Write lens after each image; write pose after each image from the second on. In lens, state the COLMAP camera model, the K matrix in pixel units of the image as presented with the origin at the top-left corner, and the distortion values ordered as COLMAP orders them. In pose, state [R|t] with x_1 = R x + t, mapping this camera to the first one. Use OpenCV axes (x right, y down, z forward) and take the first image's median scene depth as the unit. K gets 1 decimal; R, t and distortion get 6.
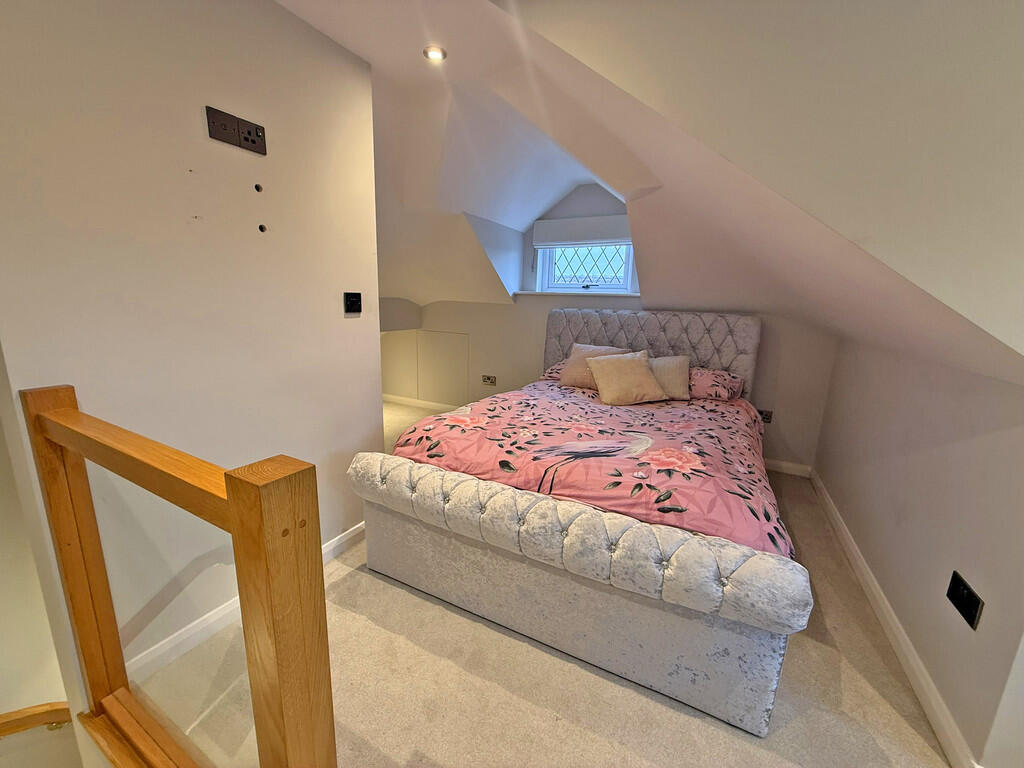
lens RADIAL K [[406.0, 0, 508.3], [0, 406.0, 384.6], [0, 0, 1]] dist [-0.000542, 0.000213]
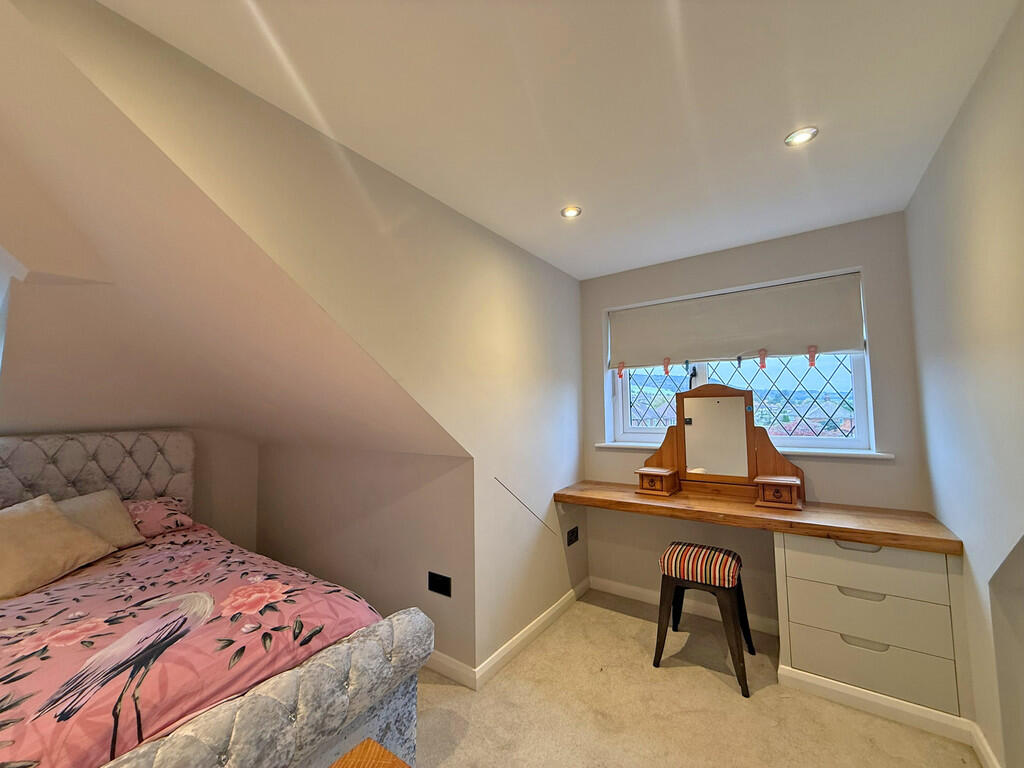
lens RADIAL K [[406.0, 0, 510.0], [0, 406.0, 383.4], [0, 0, 1]] dist [-0.000542, 0.000213]
pose [[0.132332, 0.032600, 0.990669, -0.411316], [0.222661, 0.972938, -0.061759, -0.089222], [-0.965873, 0.228756, 0.121492, 0.232789]]
